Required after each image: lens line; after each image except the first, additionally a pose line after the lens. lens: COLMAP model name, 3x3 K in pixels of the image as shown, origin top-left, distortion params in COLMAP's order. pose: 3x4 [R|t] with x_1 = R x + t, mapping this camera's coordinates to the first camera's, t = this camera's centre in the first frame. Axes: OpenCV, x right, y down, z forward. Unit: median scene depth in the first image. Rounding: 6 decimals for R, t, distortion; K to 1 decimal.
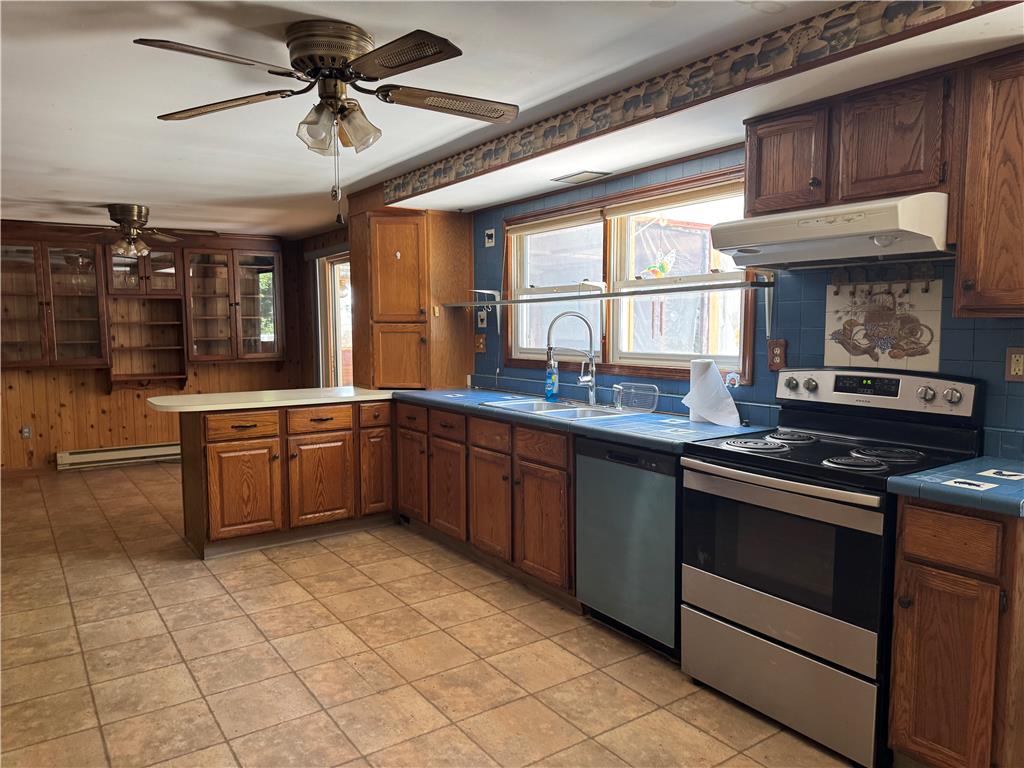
lens RADIAL K [[721.9, 0, 522.3], [0, 721.9, 383.2], [0, 0, 1]] dist [0.063233, -0.072121]
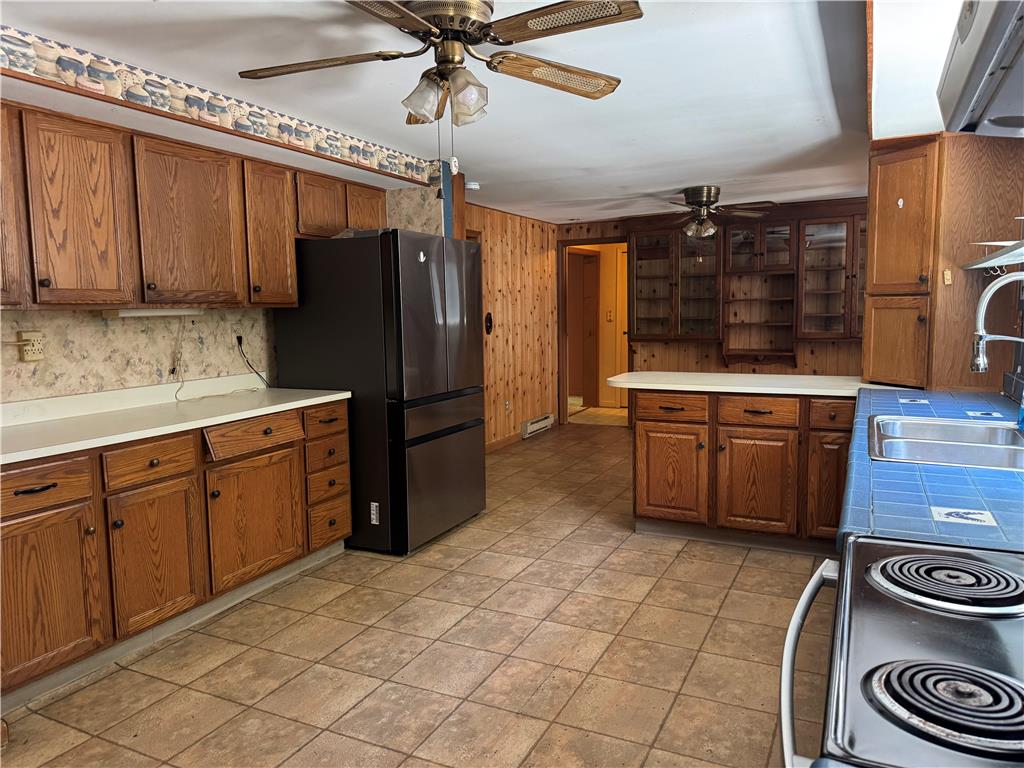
lens RADIAL K [[721.9, 0, 515.4], [0, 721.9, 382.6], [0, 0, 1]] dist [0.063233, -0.072121]
pose [[0.482379, 0.088225, -0.871508, 0.328595], [-0.056613, 0.995975, 0.069490, -0.027686], [0.874131, 0.015818, 0.485433, 0.329114]]
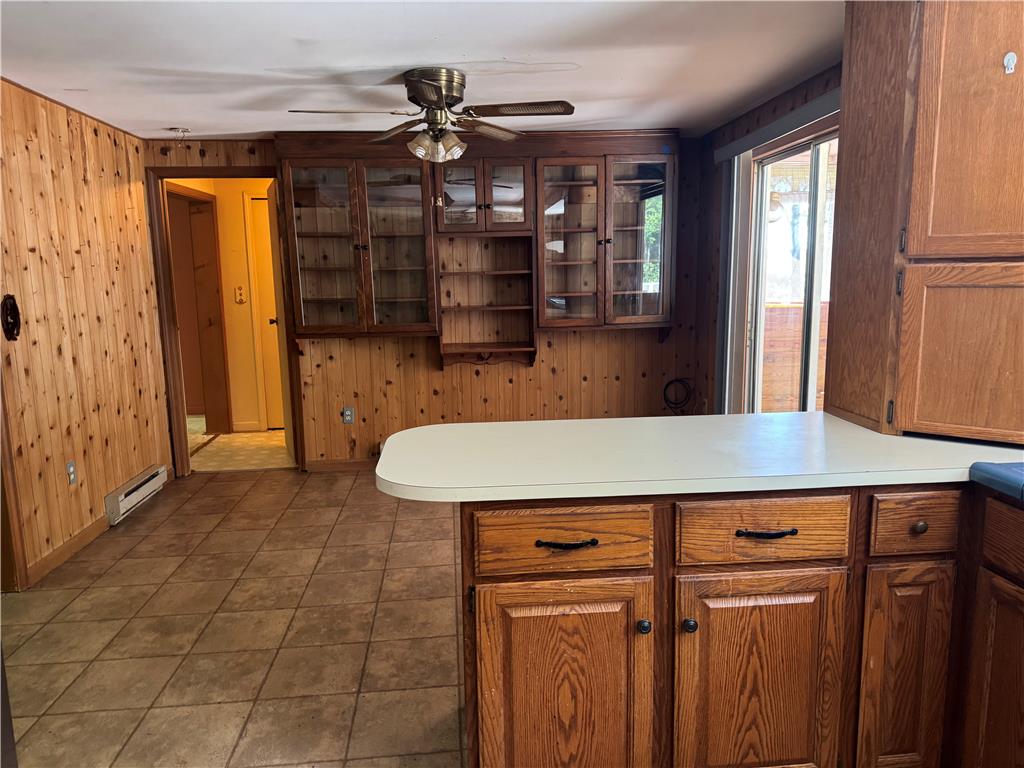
lens RADIAL K [[721.9, 0, 515.4], [0, 721.9, 394.3], [0, 0, 1]] dist [0.063233, -0.072121]
pose [[0.865389, 0.073432, -0.495692, -0.208190], [-0.029225, 0.994917, 0.096367, -0.050994], [0.500248, -0.068908, 0.863136, 0.620556]]
